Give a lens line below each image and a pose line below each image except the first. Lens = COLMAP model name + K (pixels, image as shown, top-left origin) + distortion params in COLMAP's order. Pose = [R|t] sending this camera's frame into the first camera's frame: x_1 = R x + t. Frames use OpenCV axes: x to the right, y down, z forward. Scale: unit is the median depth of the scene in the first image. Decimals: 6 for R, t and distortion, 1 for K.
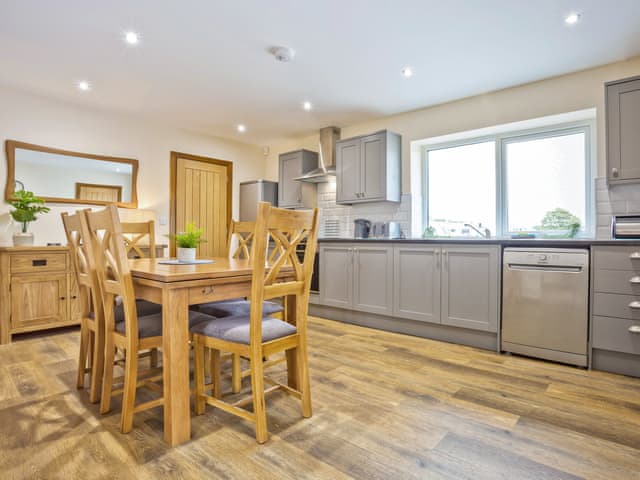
lens RADIAL K [[346.6, 0, 342.3], [0, 346.6, 239.2], [0, 0, 1]] dist [-0.039295, -0.000340]
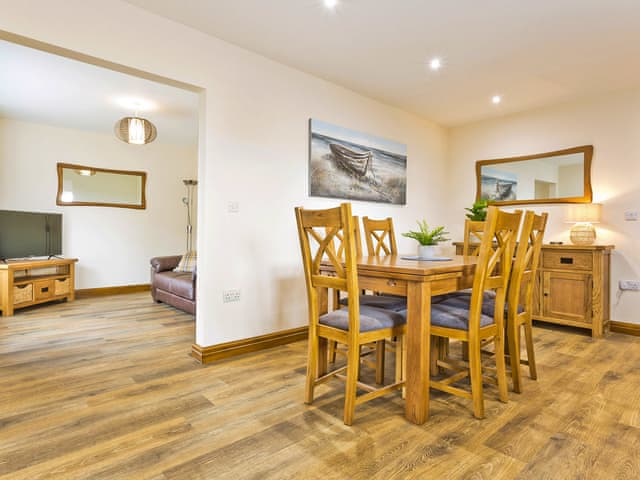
lens RADIAL K [[371.3, 0, 318.8], [0, 371.3, 232.8], [0, 0, 1]] dist [-0.006829, -0.001148]
pose [[-0.159247, -0.007182, -0.987213, 0.726658], [-0.011822, 0.999916, -0.005368, -0.002446], [0.987168, 0.010816, -0.159318, 0.845945]]
